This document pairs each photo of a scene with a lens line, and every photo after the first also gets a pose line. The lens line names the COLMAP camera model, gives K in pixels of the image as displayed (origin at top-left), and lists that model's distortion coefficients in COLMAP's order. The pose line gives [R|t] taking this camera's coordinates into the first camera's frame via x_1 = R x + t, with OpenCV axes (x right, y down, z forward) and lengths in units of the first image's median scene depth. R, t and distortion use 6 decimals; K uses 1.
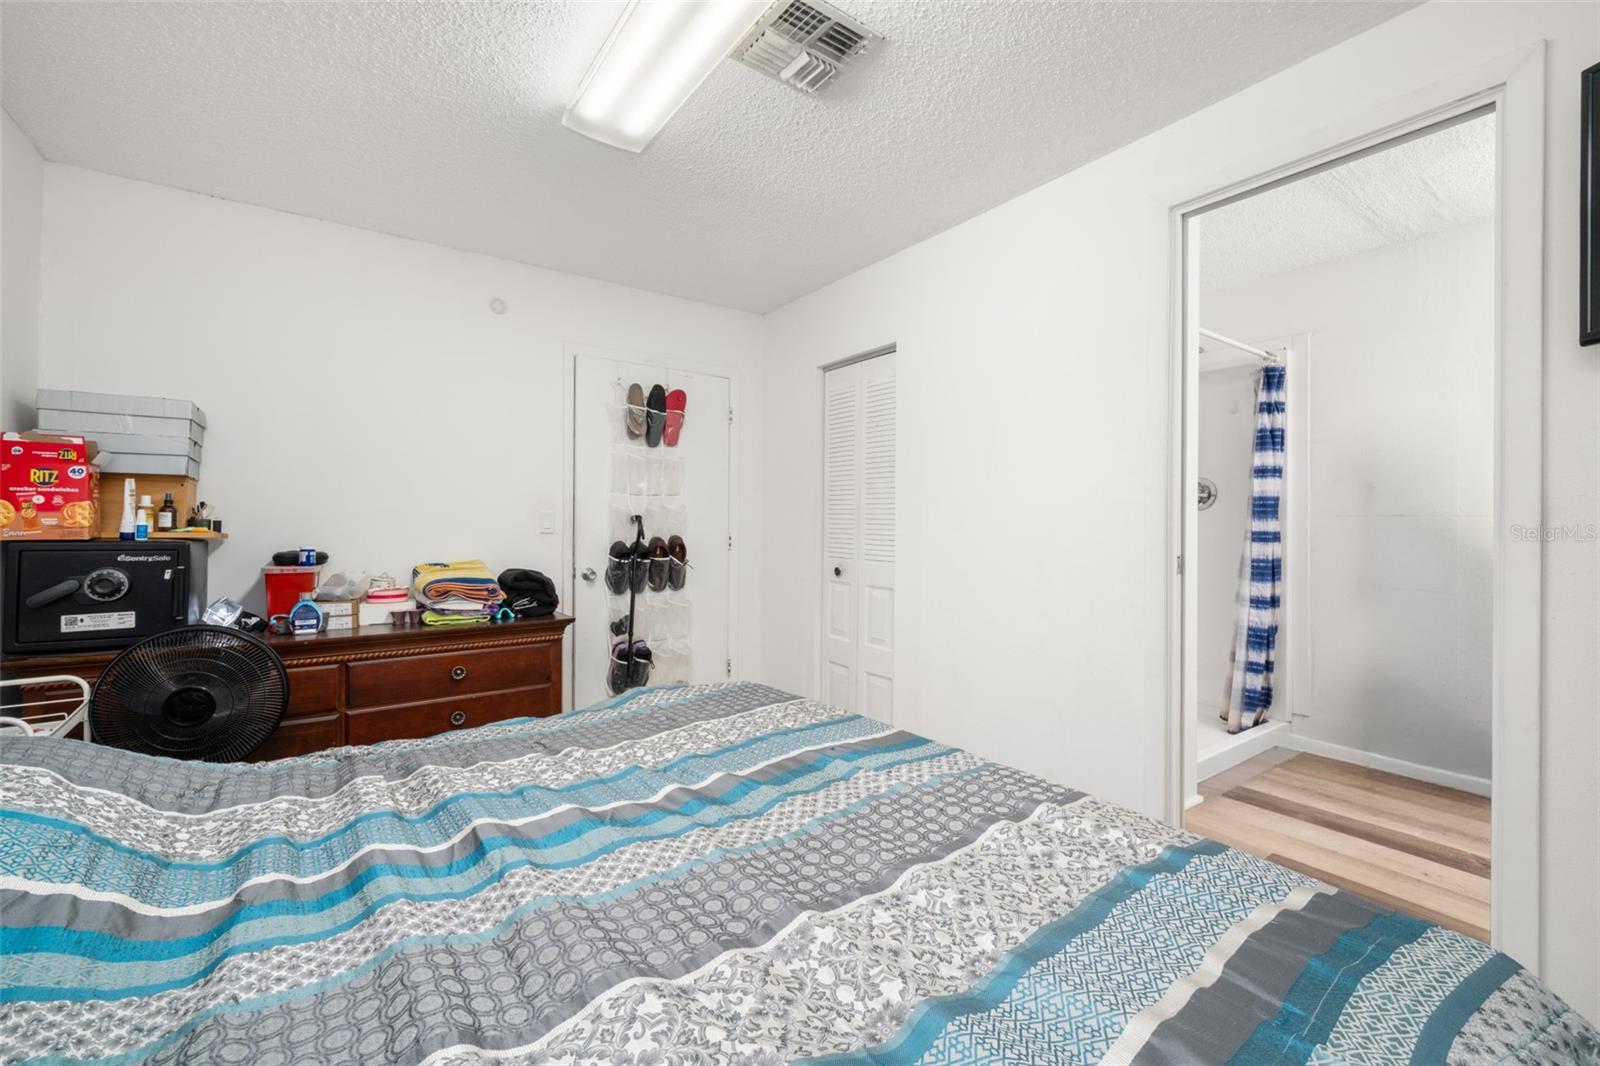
lens RADIAL K [[632.7, 0, 799.1], [0, 632.7, 520.5], [0, 0, 1]] dist [0.000371, -0.000045]
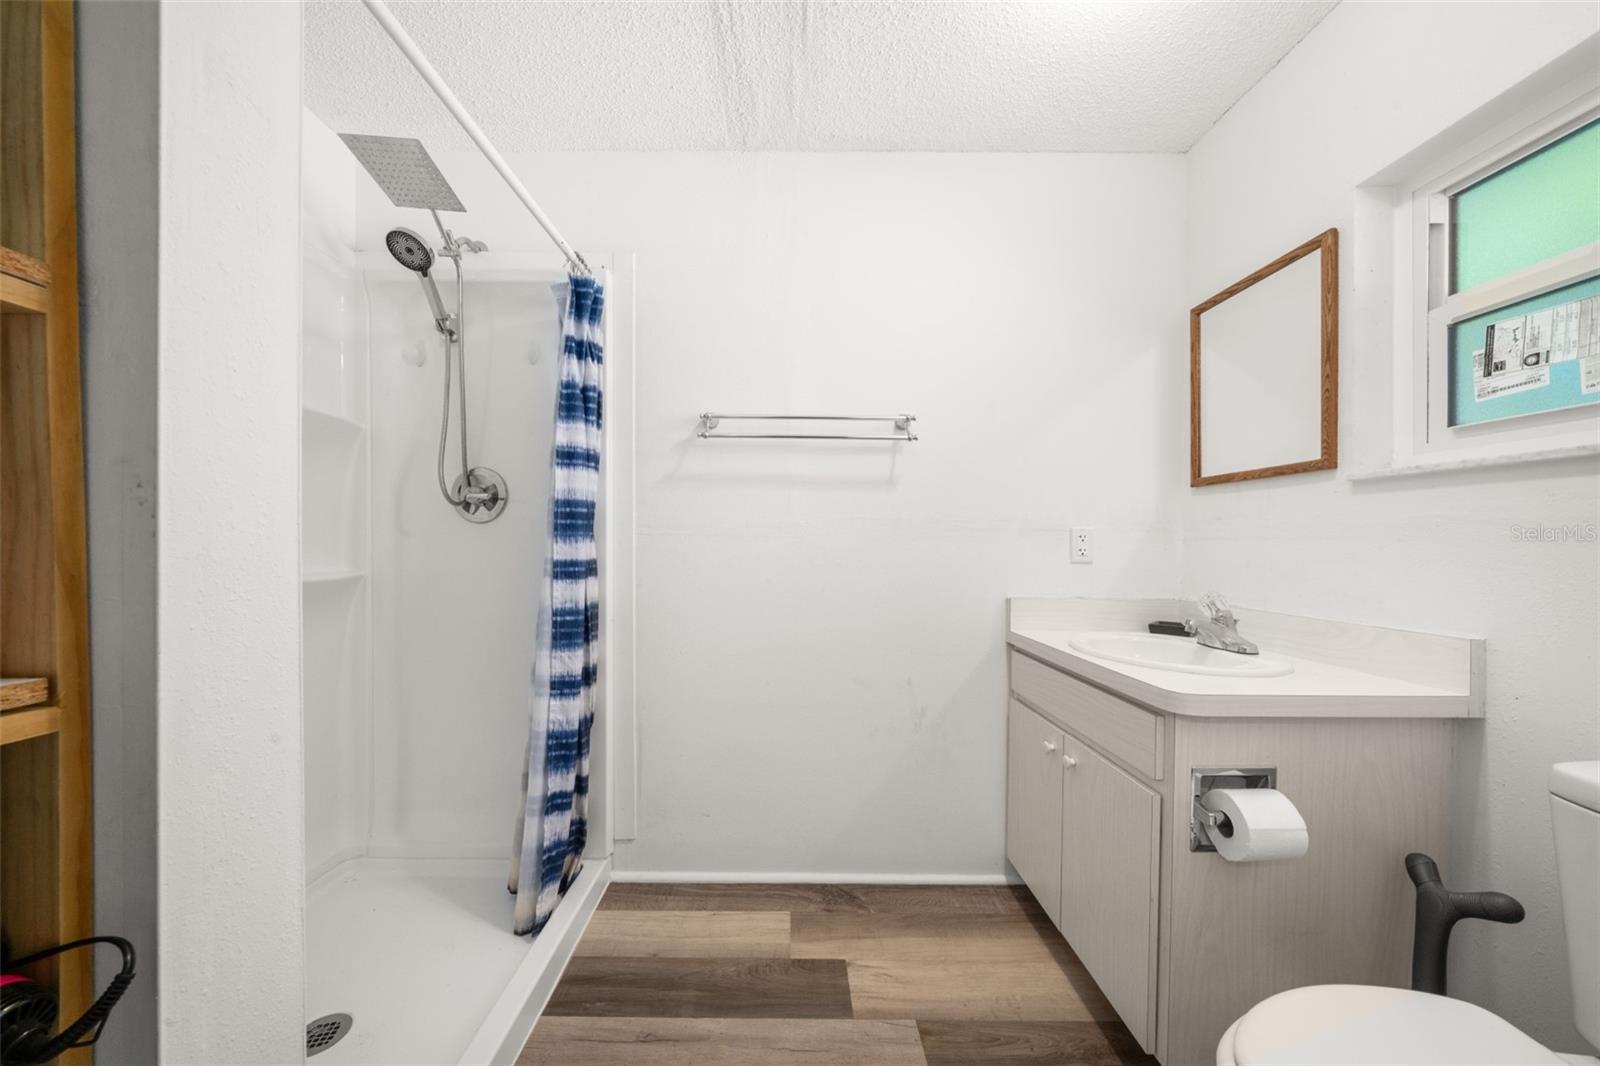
lens RADIAL K [[548.6, 0, 795.6], [0, 548.6, 539.2], [0, 0, 1]] dist [-0.004812, 0.000727]
pose [[0.564086, -0.006213, 0.825693, 0.435732], [-0.000898, 0.999966, 0.008138, -0.006134], [-0.825716, -0.005332, 0.564061, 0.548215]]
